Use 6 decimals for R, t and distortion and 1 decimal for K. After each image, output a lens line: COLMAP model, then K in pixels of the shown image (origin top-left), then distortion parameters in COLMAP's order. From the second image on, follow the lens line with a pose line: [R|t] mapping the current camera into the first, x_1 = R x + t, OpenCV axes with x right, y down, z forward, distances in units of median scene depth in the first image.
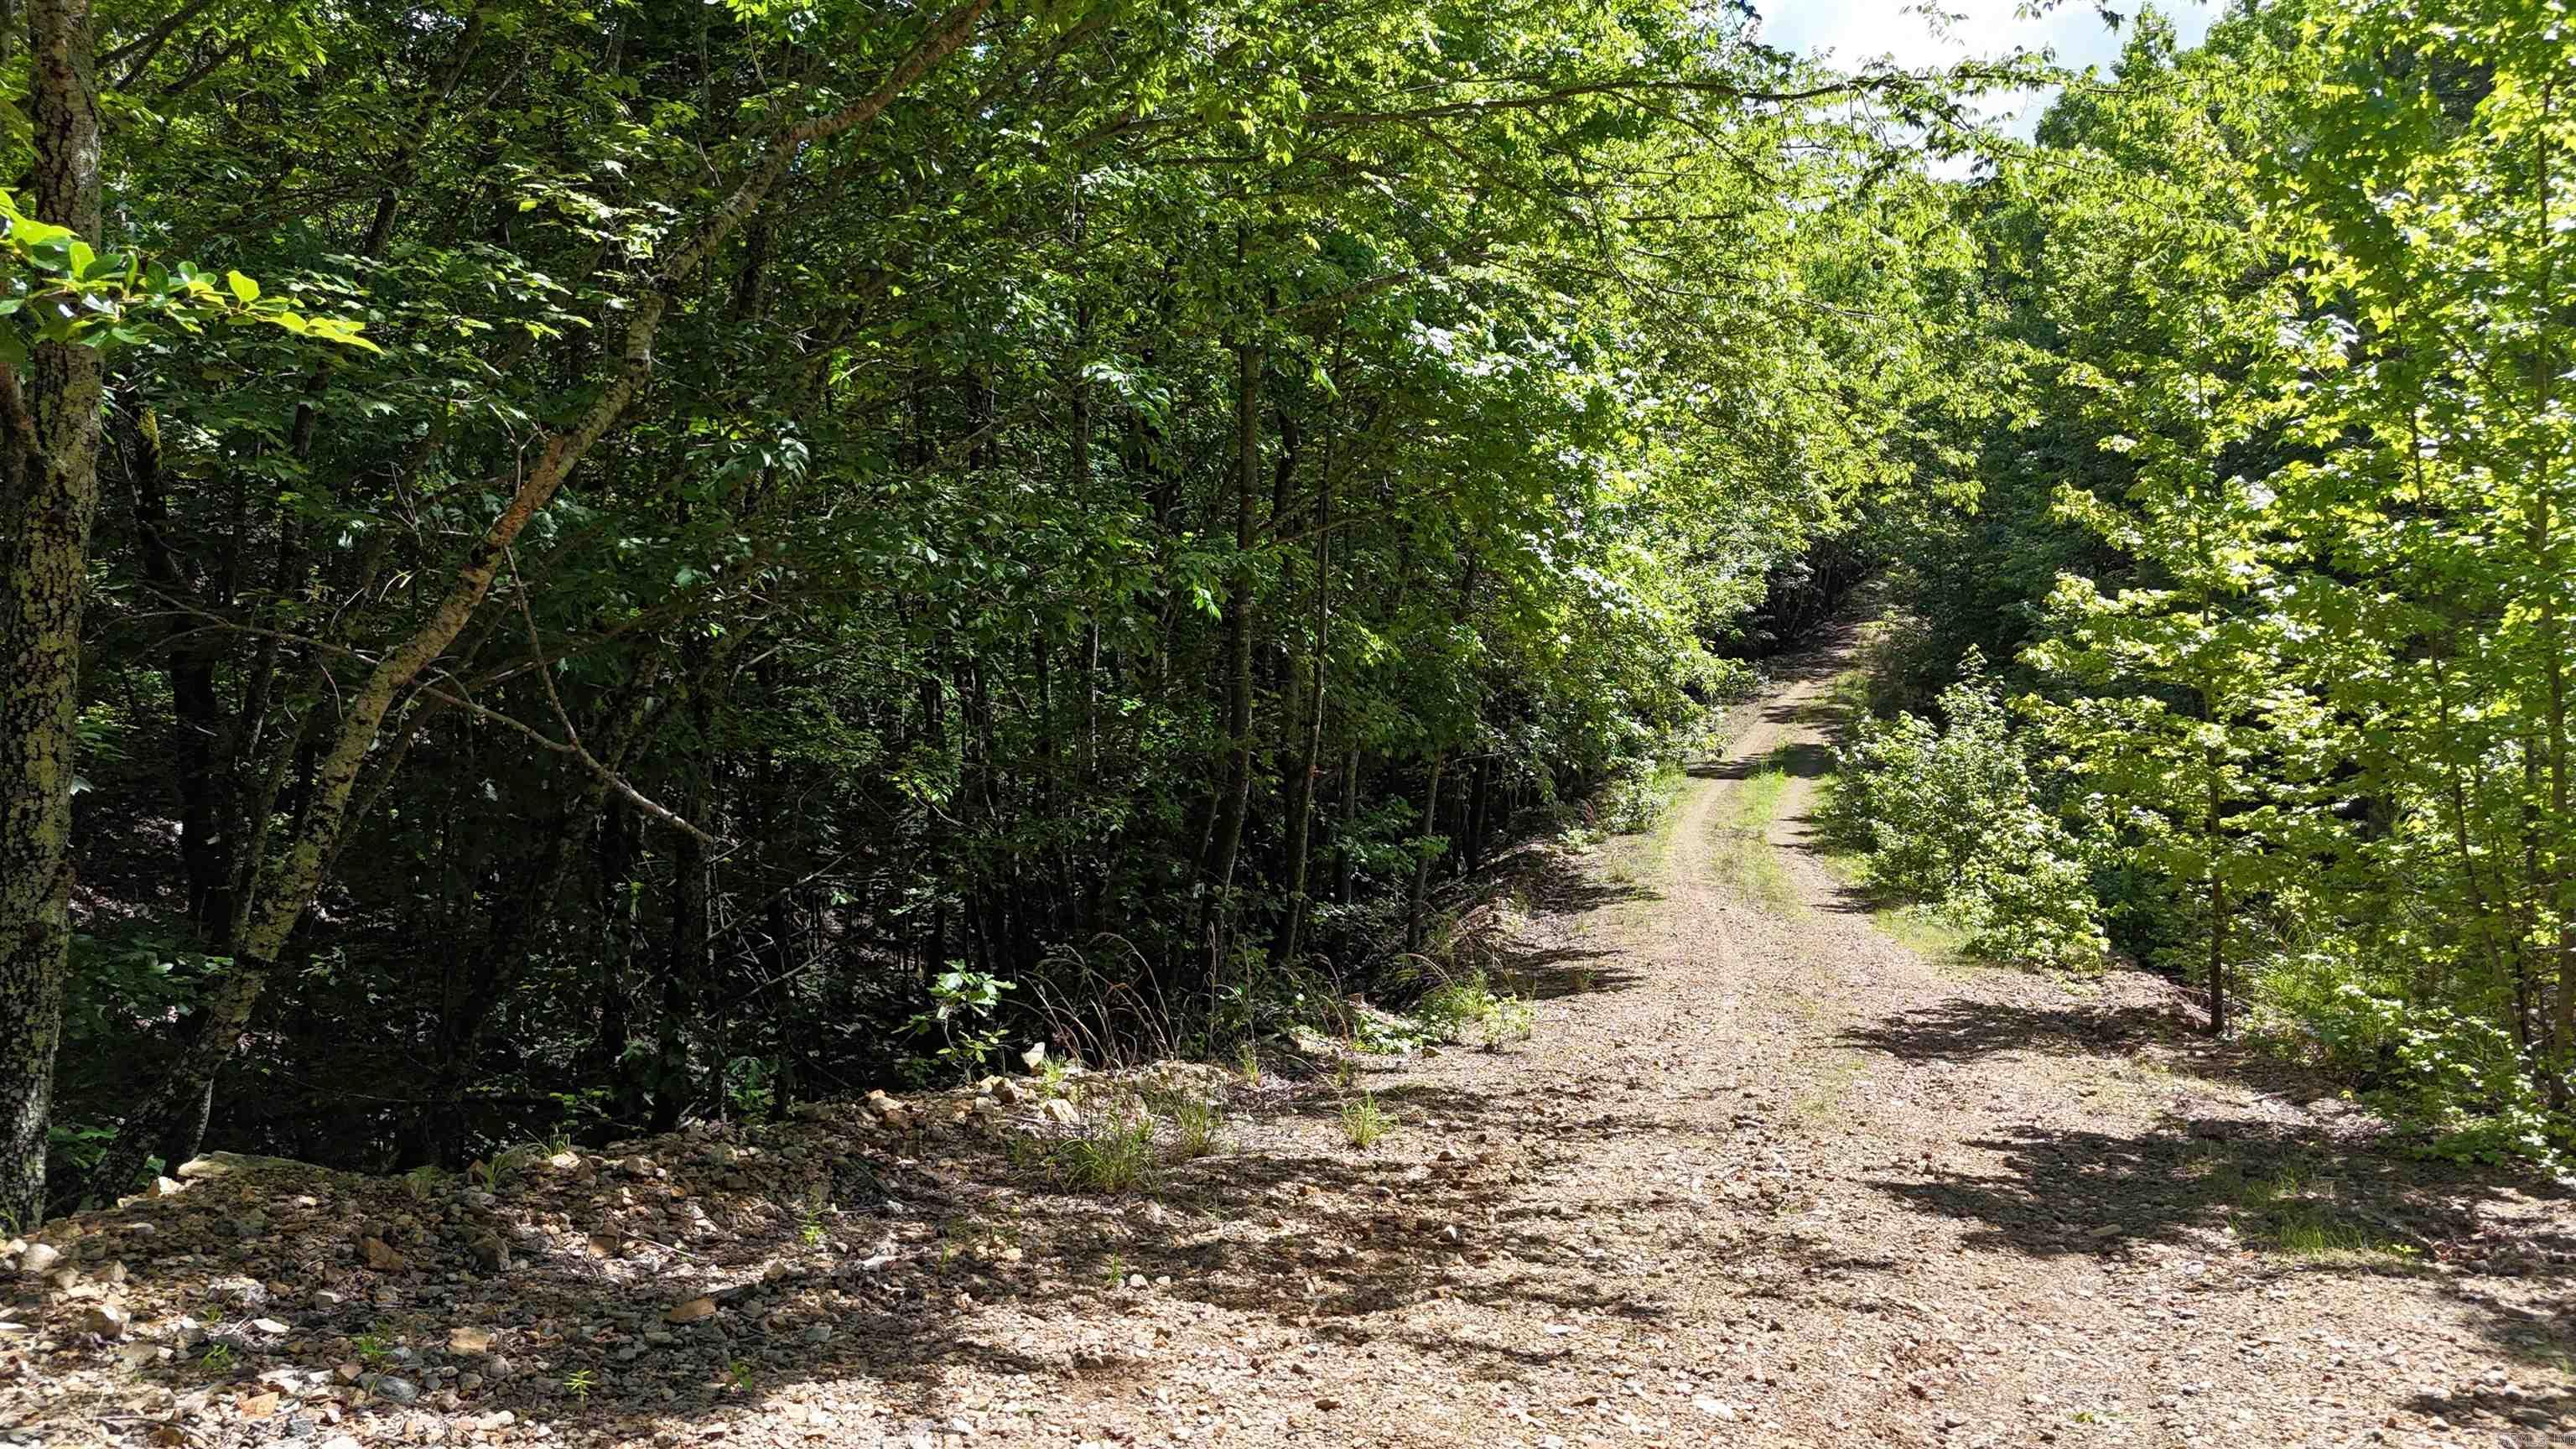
lens RADIAL K [[2013.5, 0, 1288.0], [0, 2013.5, 724.5], [0, 0, 1]] dist [-0.005123, -0.006069]
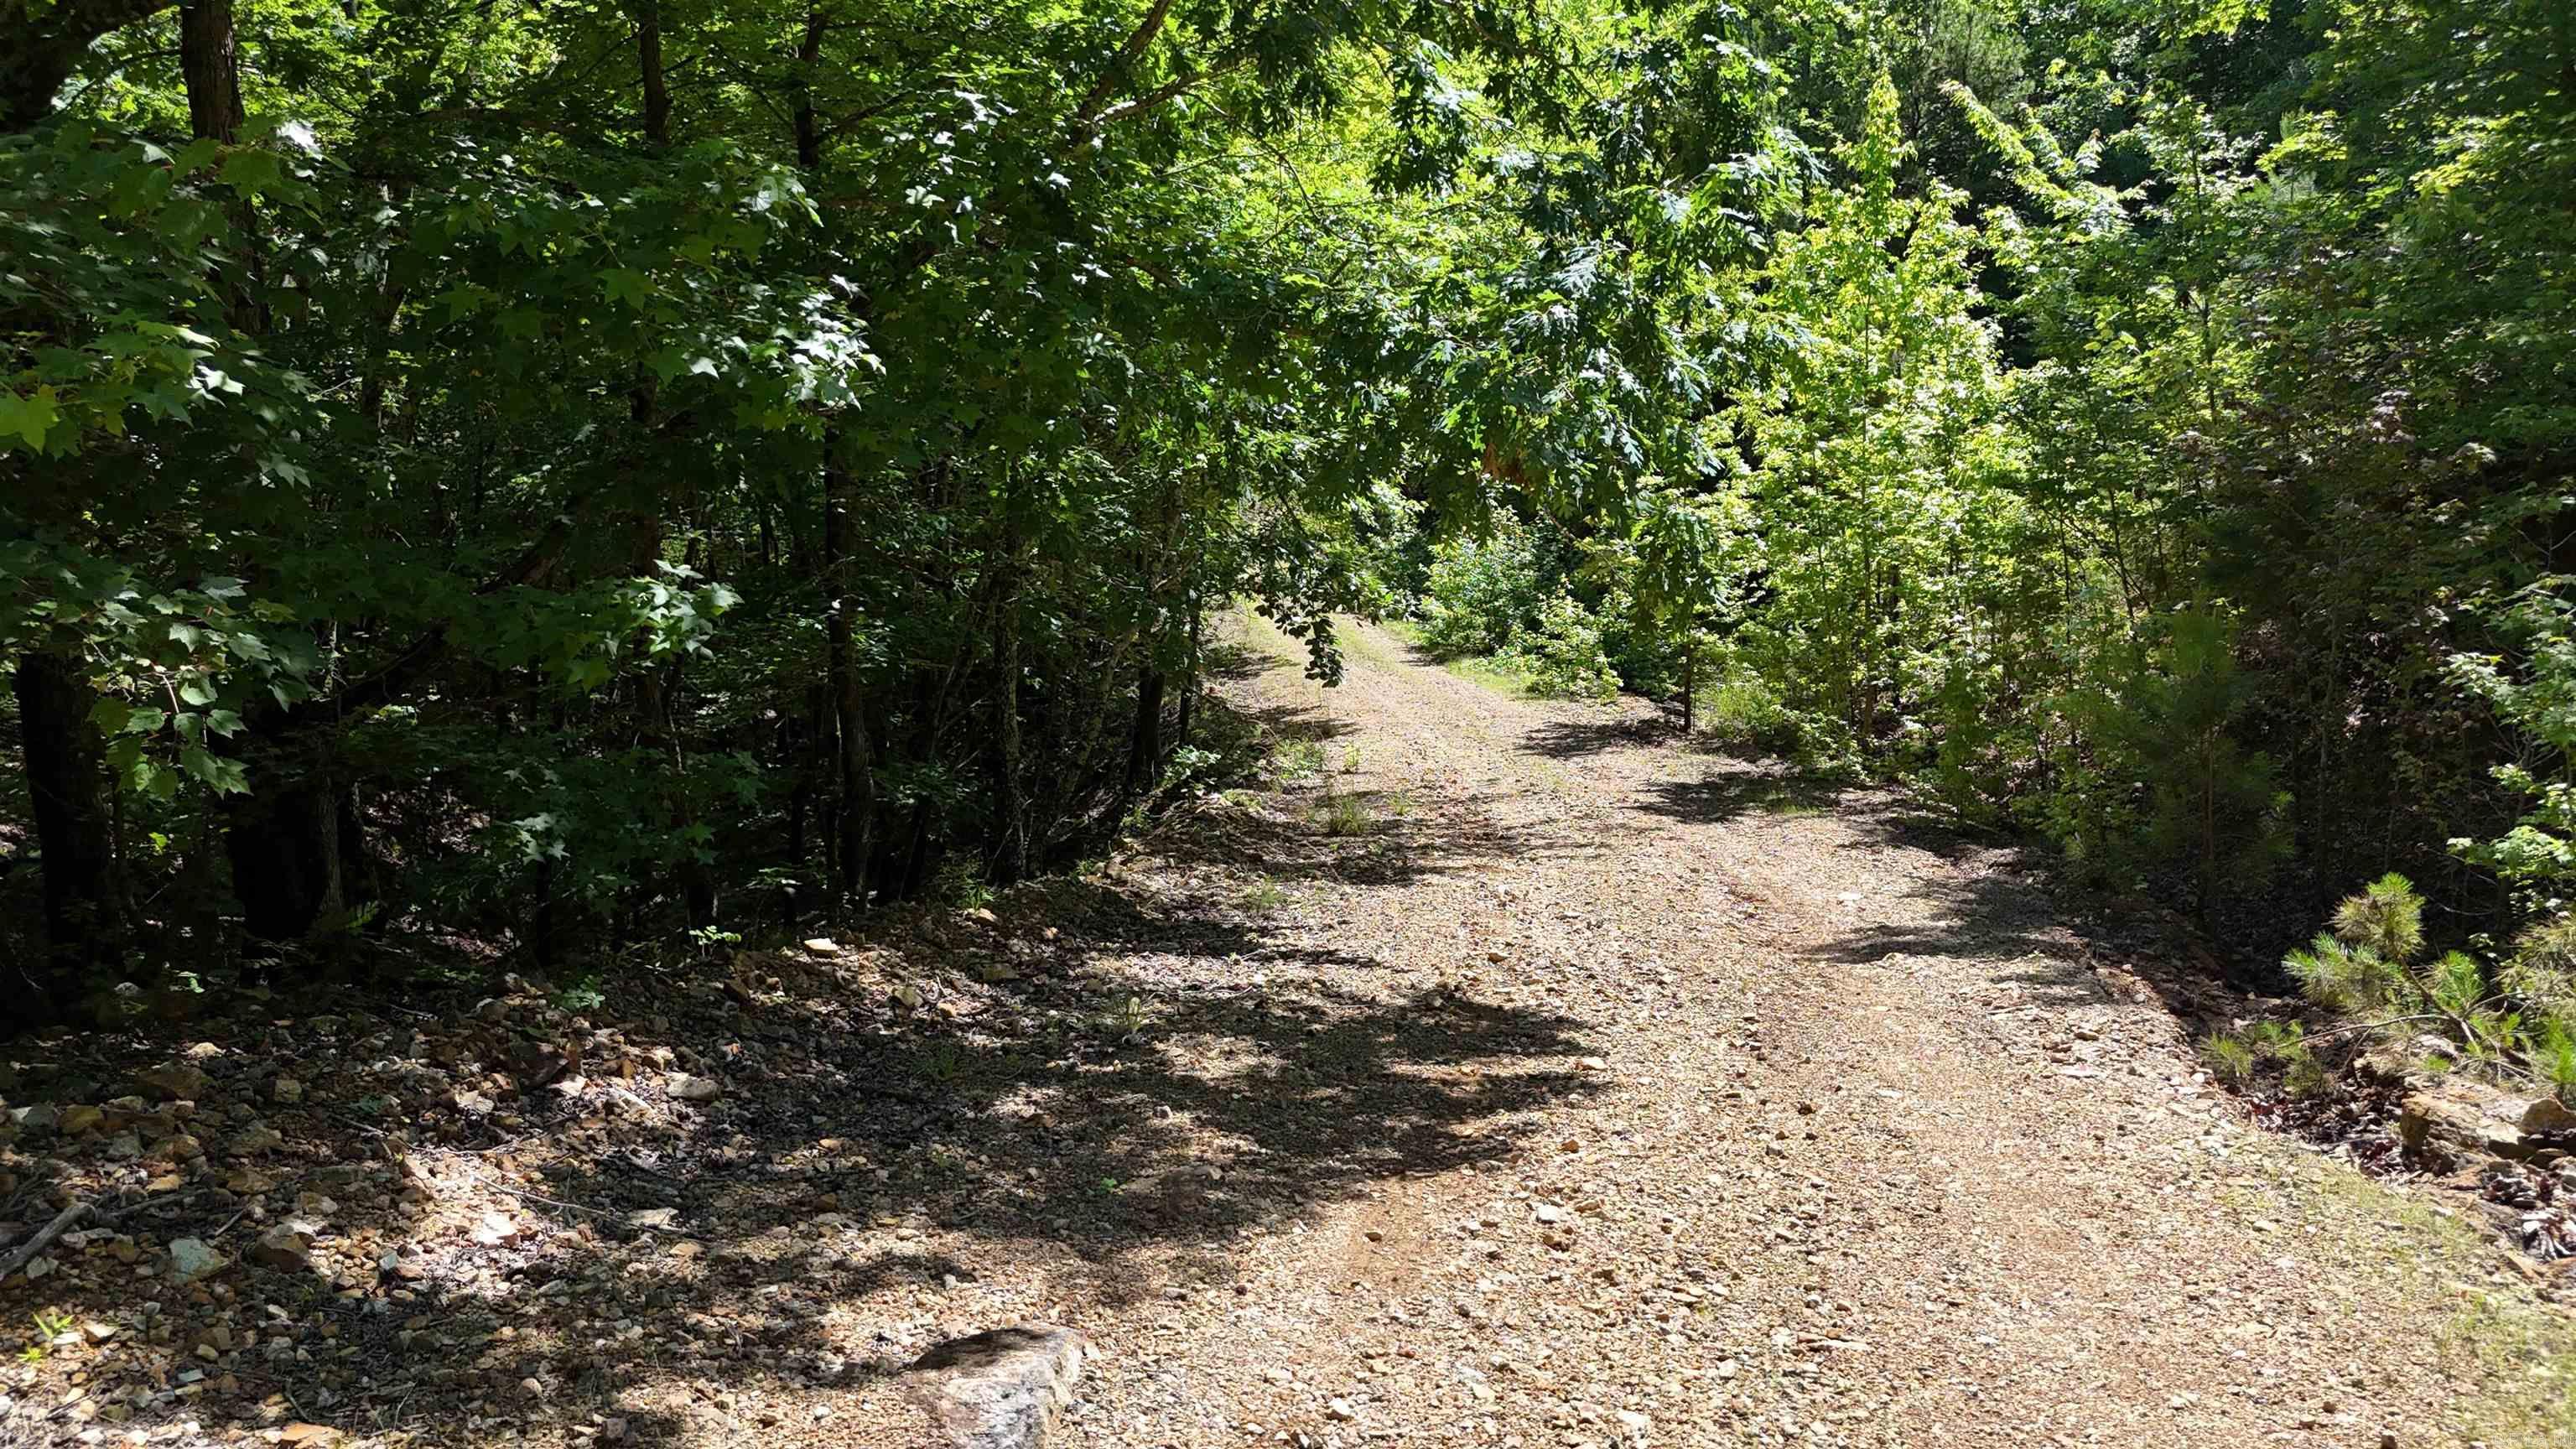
lens RADIAL K [[2013.5, 0, 1288.0], [0, 2013.5, 724.5], [0, 0, 1]] dist [-0.005123, -0.006069]
pose [[0.952156, -0.080785, 0.294743, -0.402677], [0.041367, 0.989623, 0.137608, -0.111412], [-0.302801, -0.118832, 0.945616, -0.582793]]
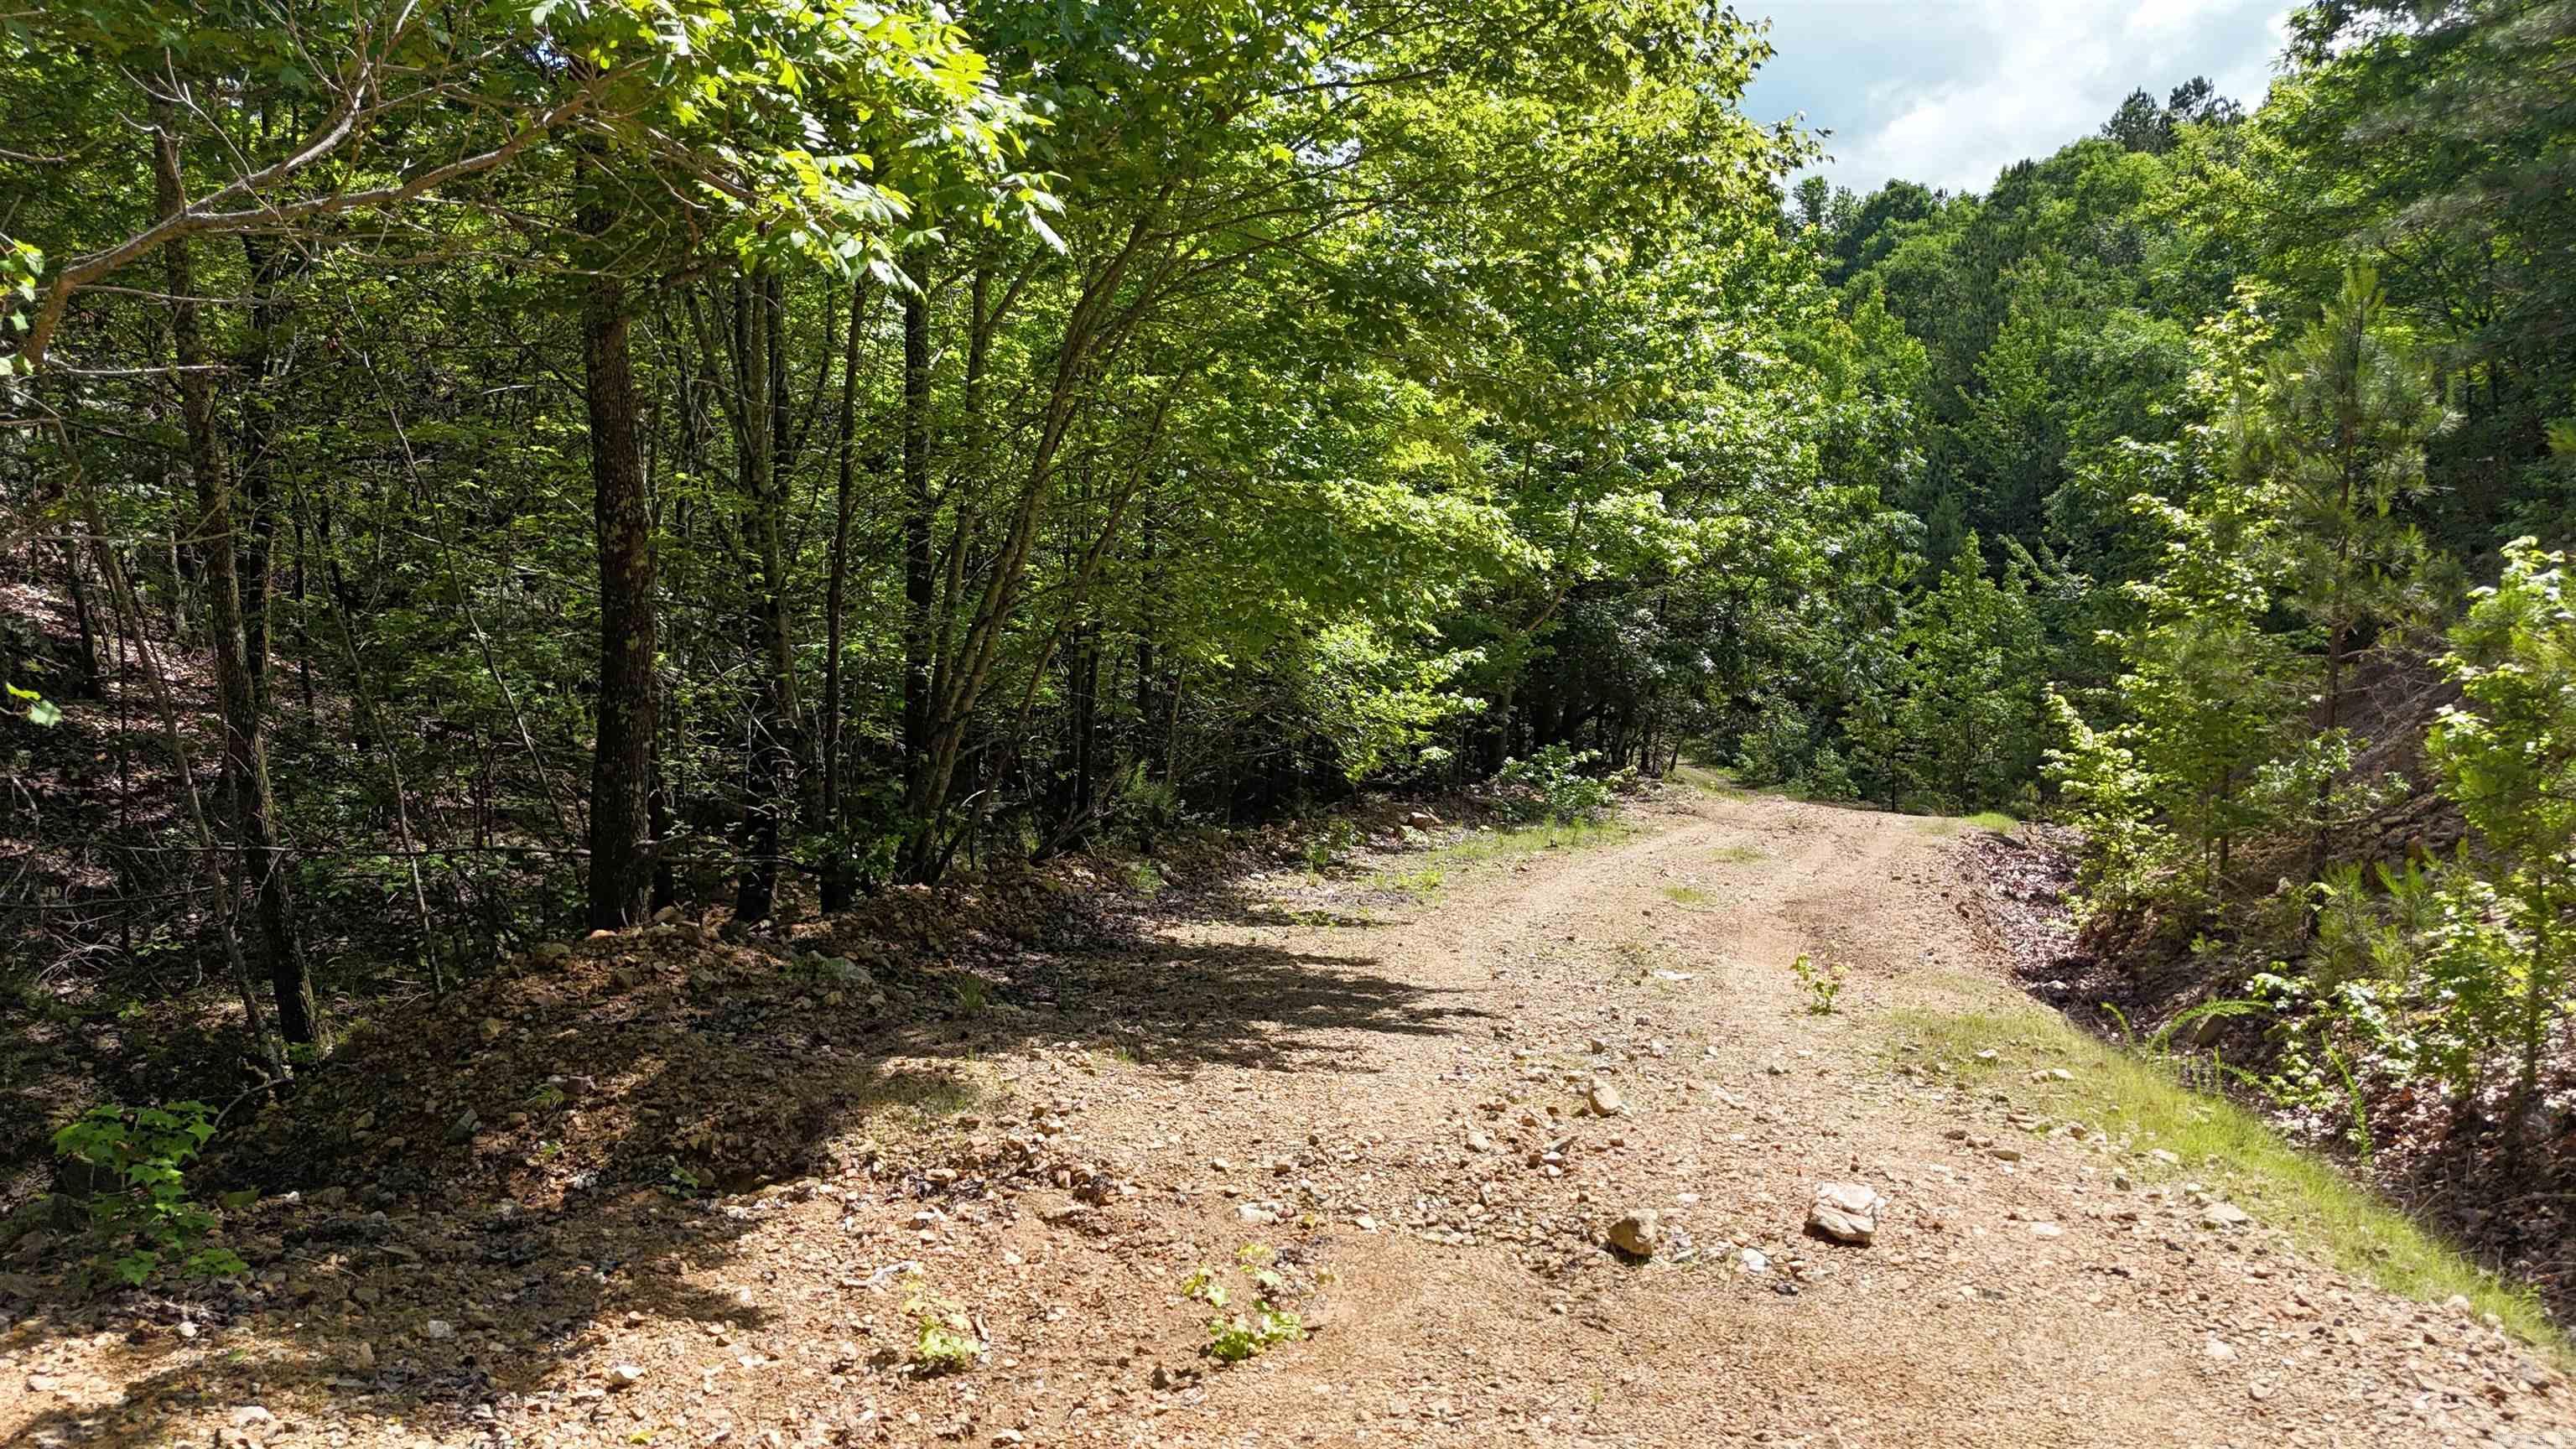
lens RADIAL K [[2013.5, 0, 1288.0], [0, 2013.5, 724.5], [0, 0, 1]] dist [-0.005123, -0.006069]
pose [[0.981644, -0.022285, 0.189415, -1.235225], [0.014343, 0.998964, 0.043197, -0.171119], [-0.190181, -0.039687, 0.980946, -2.232893]]
